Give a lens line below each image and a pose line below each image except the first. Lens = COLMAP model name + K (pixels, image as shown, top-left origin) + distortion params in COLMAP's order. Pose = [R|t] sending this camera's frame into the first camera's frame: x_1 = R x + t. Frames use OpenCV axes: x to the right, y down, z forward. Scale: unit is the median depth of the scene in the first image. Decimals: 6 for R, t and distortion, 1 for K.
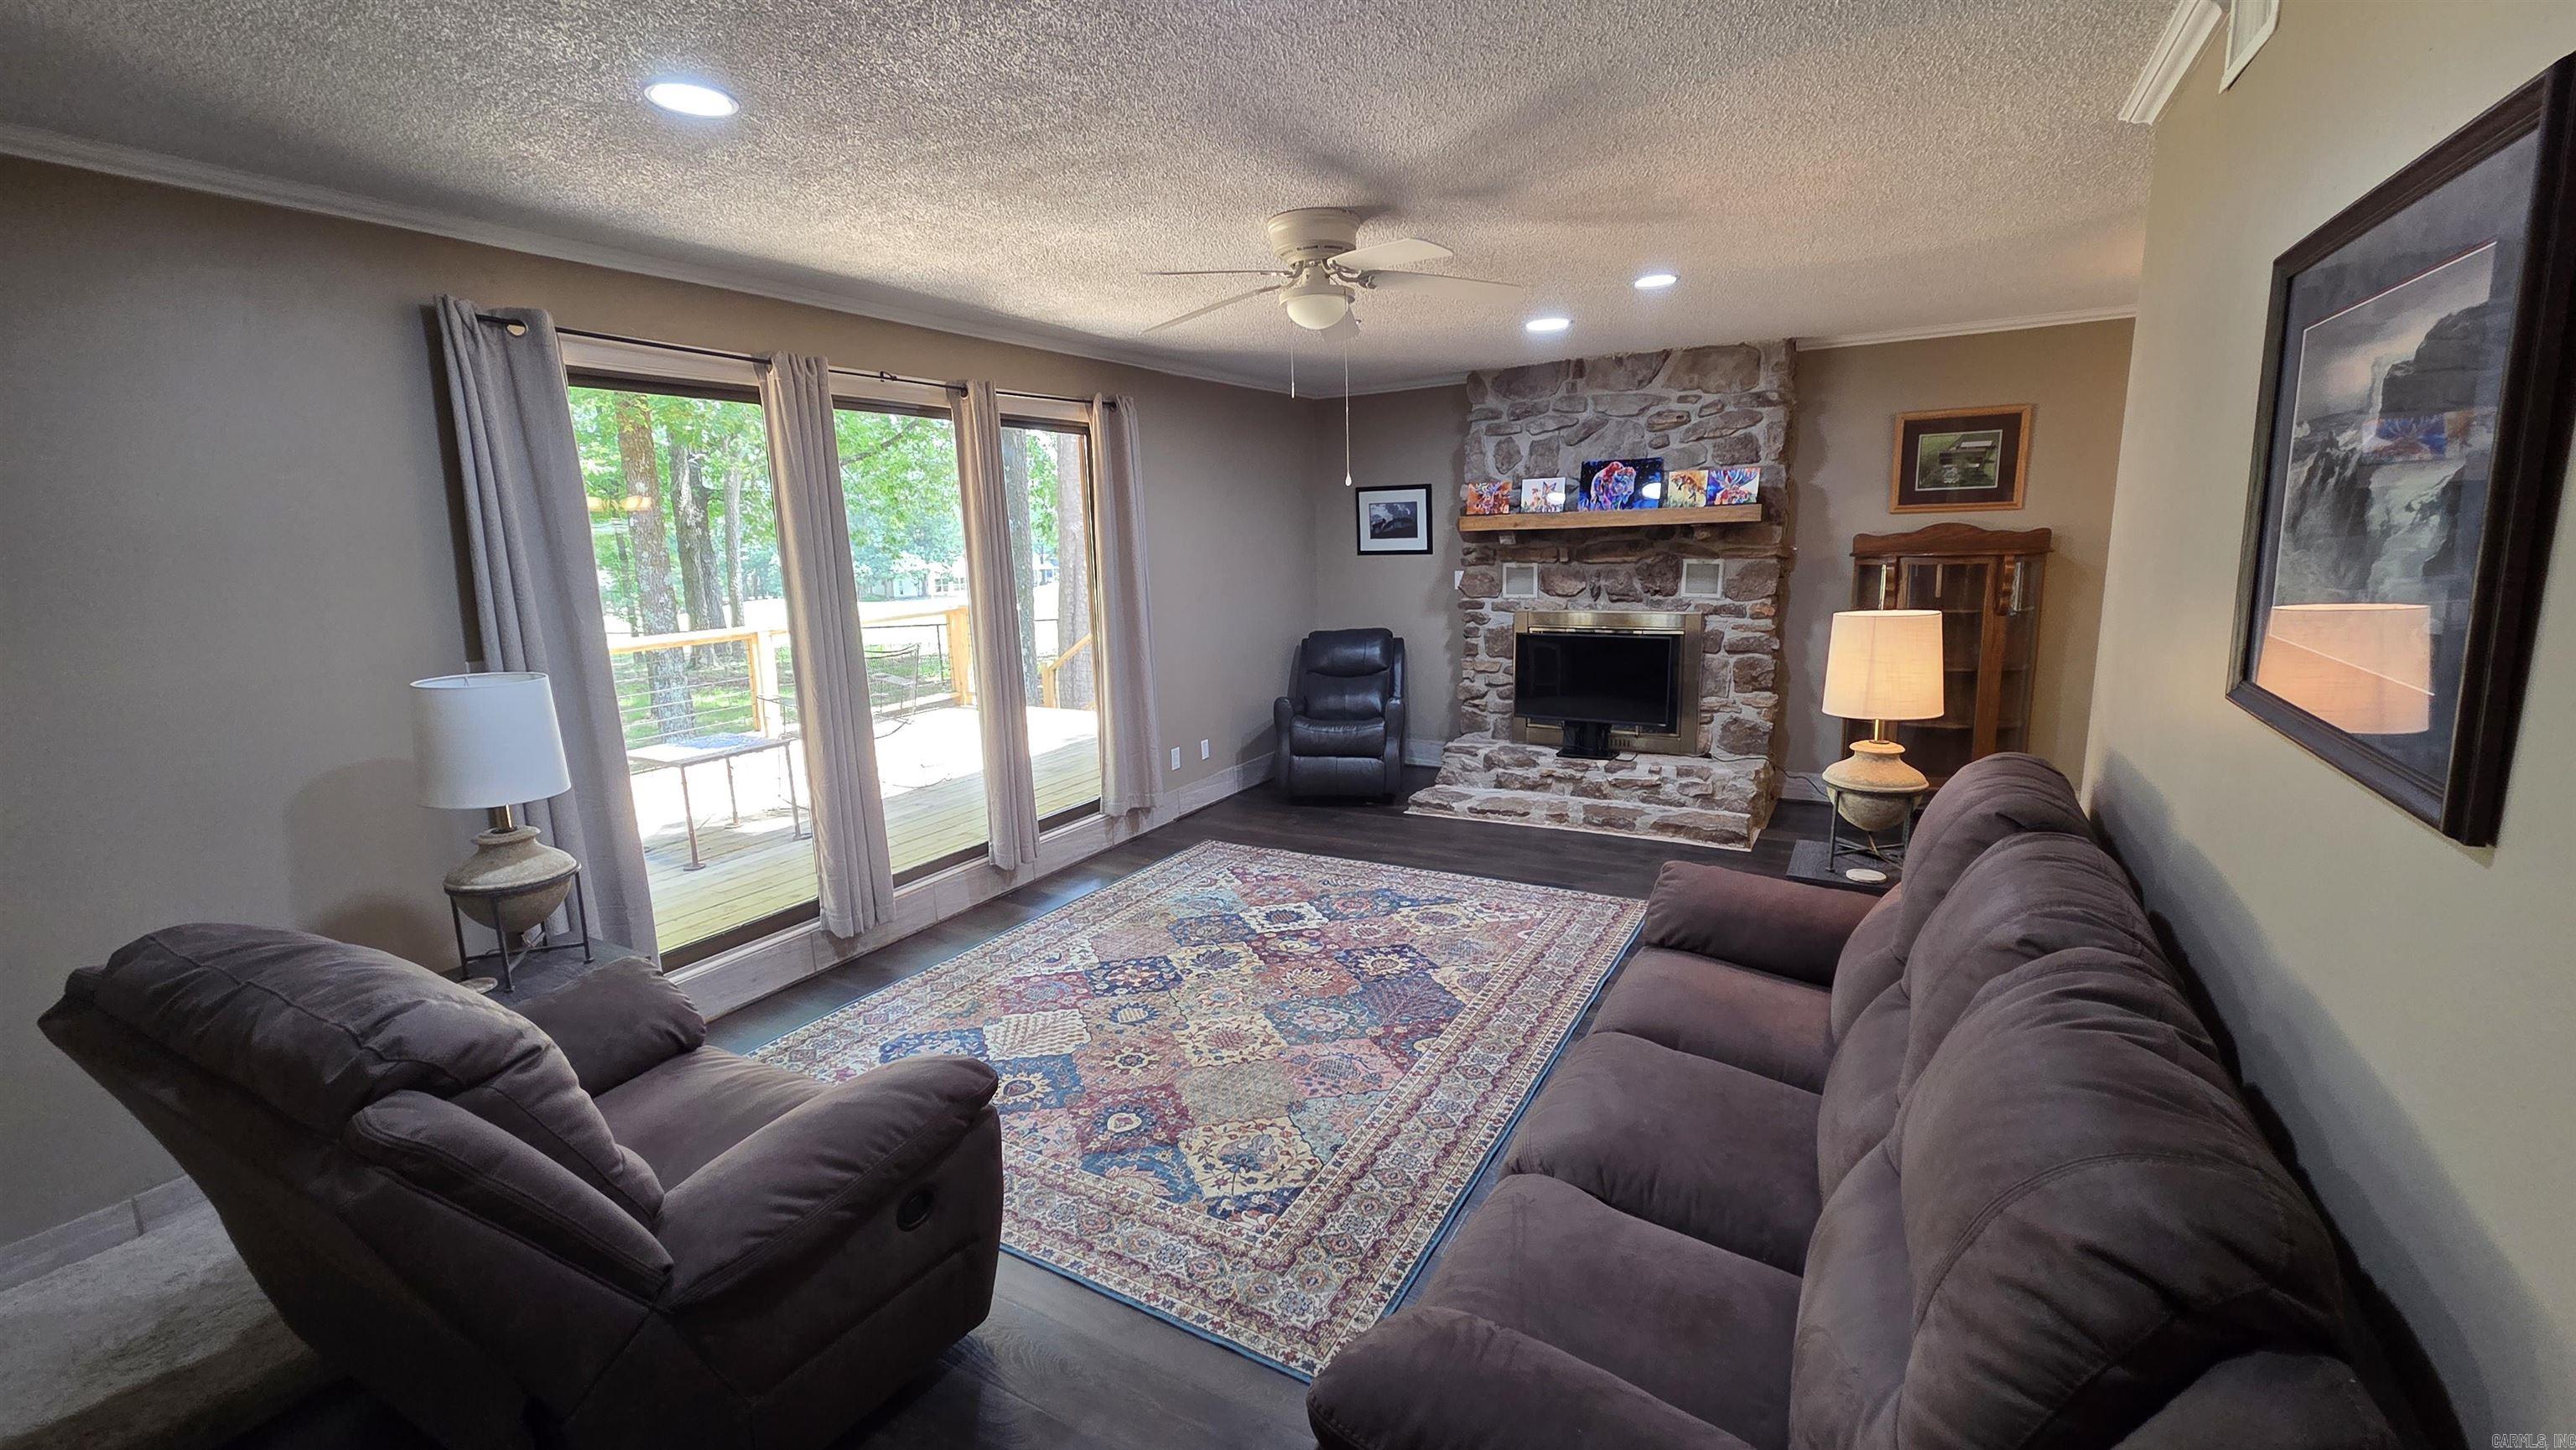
lens RADIAL K [[1053.5, 0, 1295.9], [0, 1053.5, 730.3], [0, 0, 1]] dist [0.008917, -0.001820]
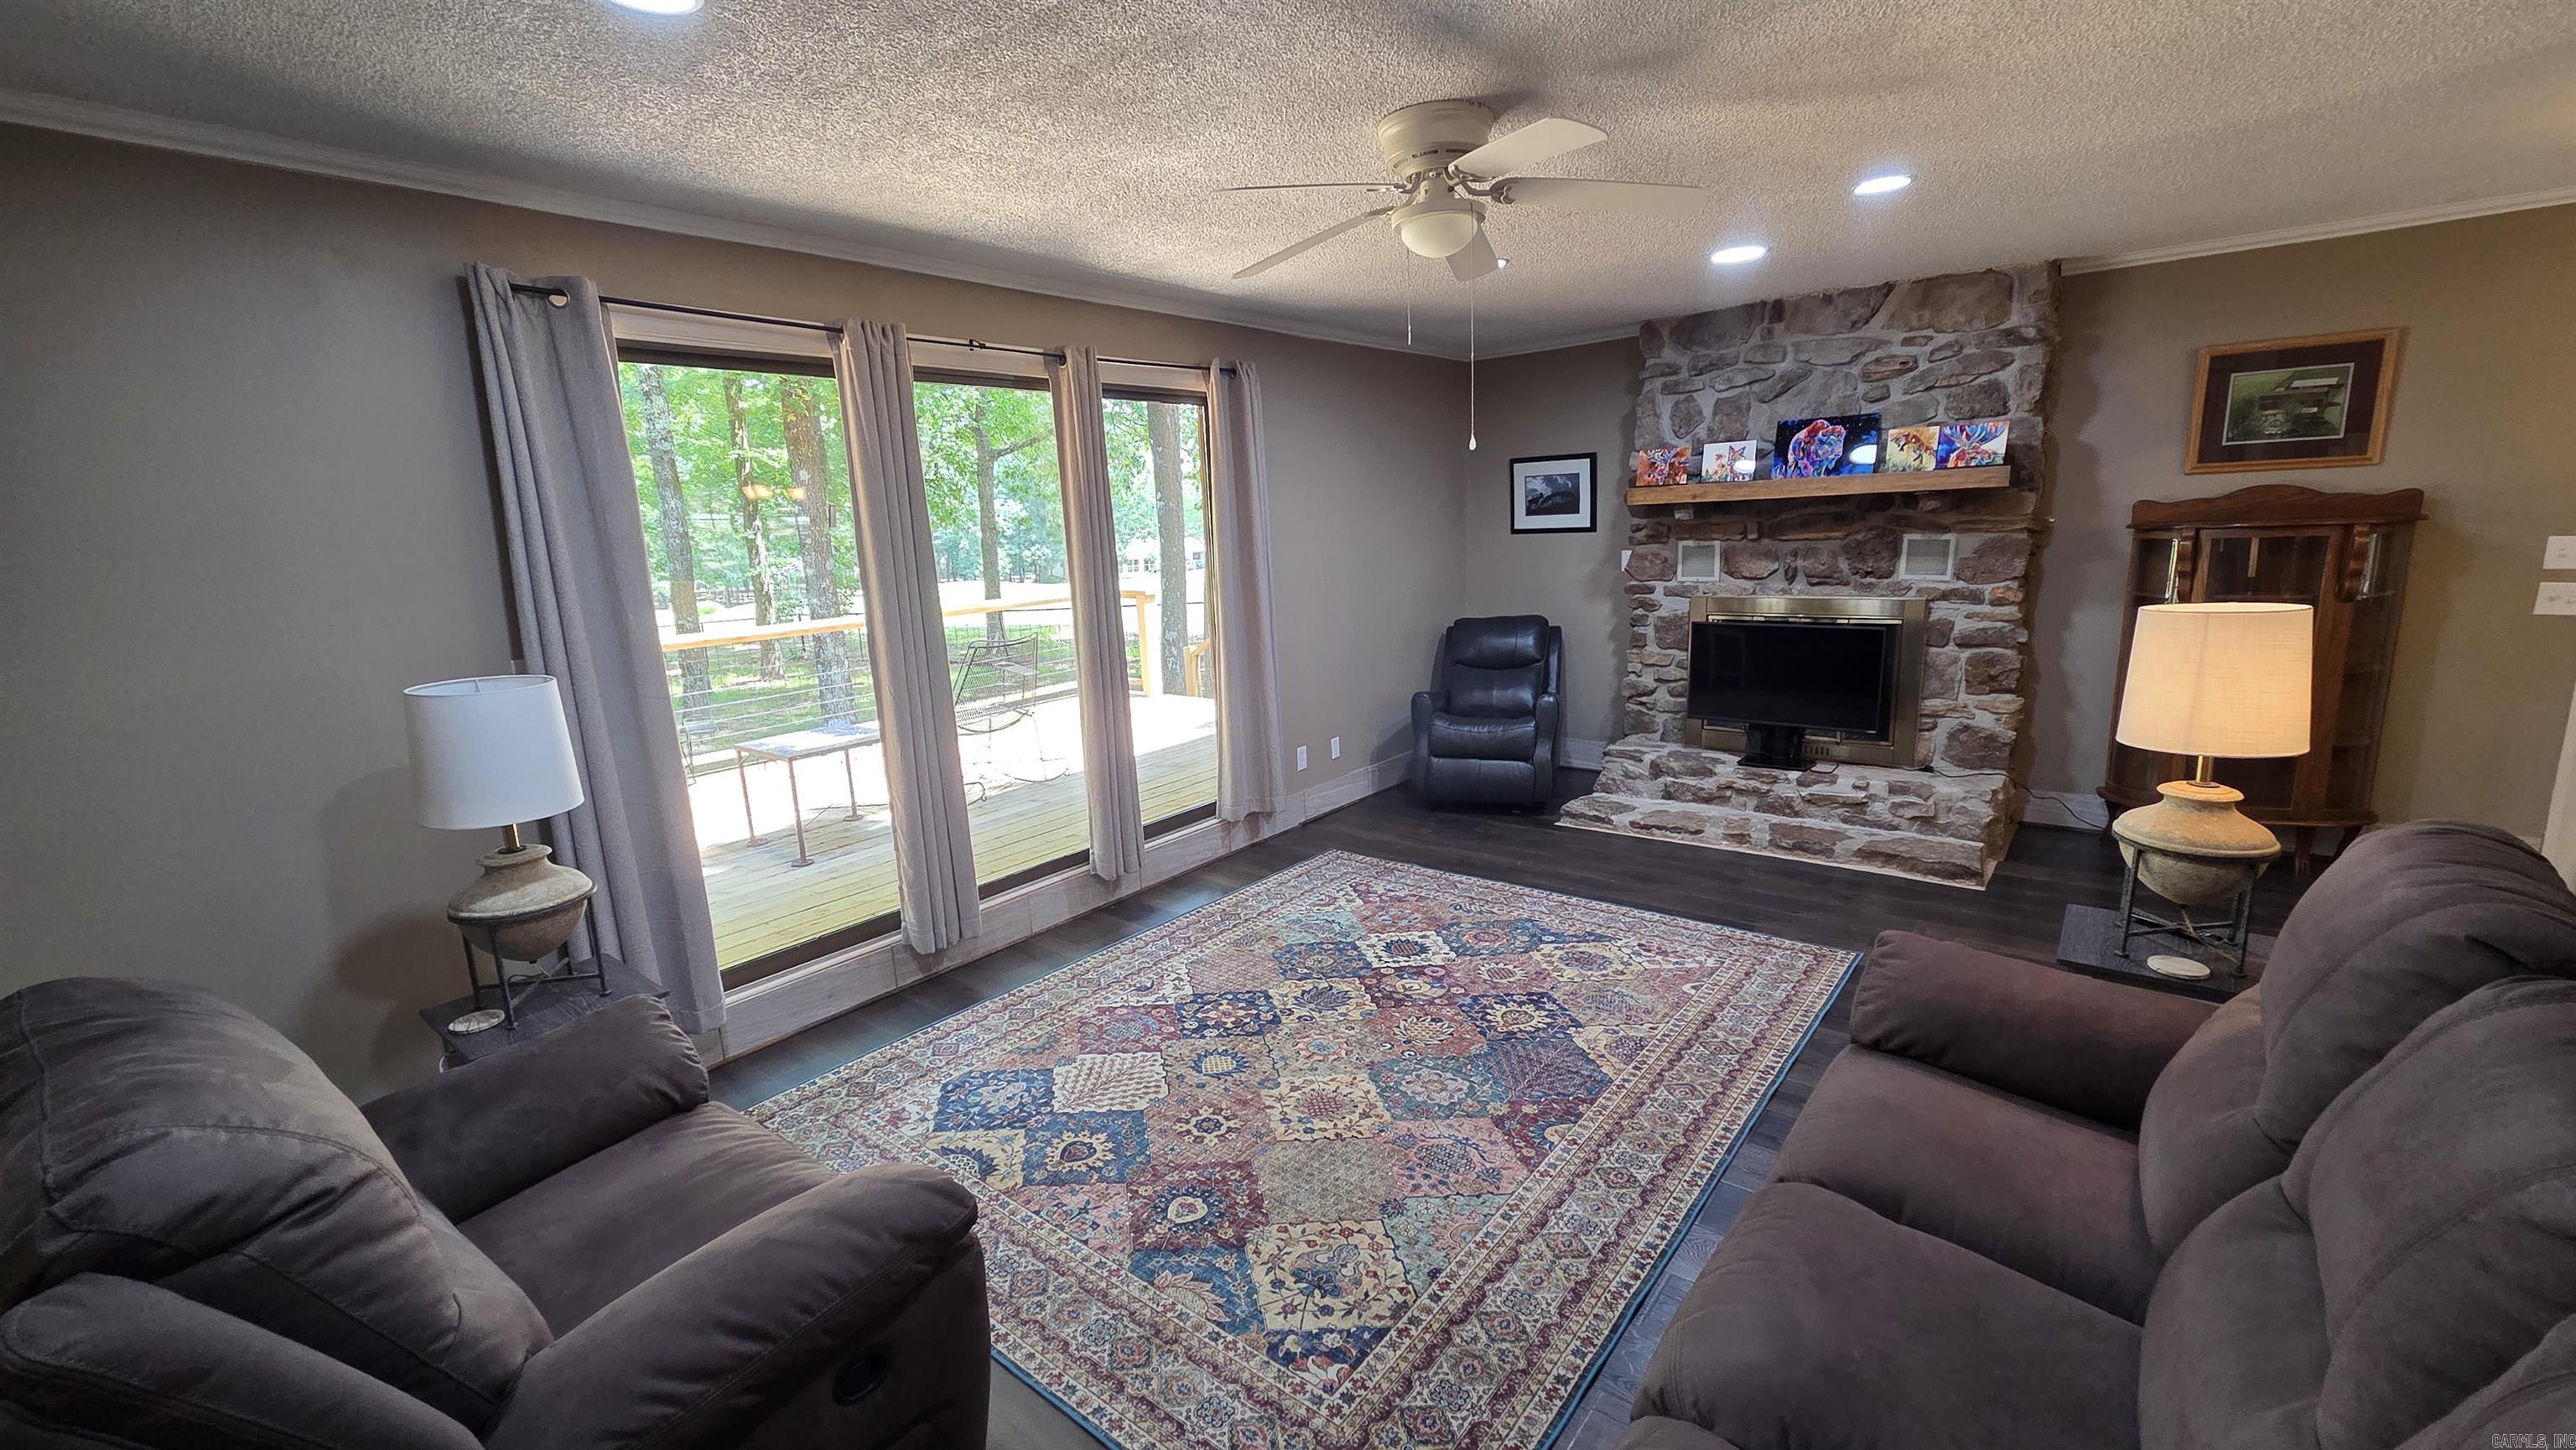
lens RADIAL K [[1053.5, 0, 1293.5], [0, 1053.5, 730.2], [0, 0, 1]] dist [0.008917, -0.001820]
pose [[0.987336, 0.018306, -0.157584, 0.039705], [-0.015347, 0.999683, 0.019974, -0.026372], [0.157900, -0.017303, 0.987304, 0.151647]]
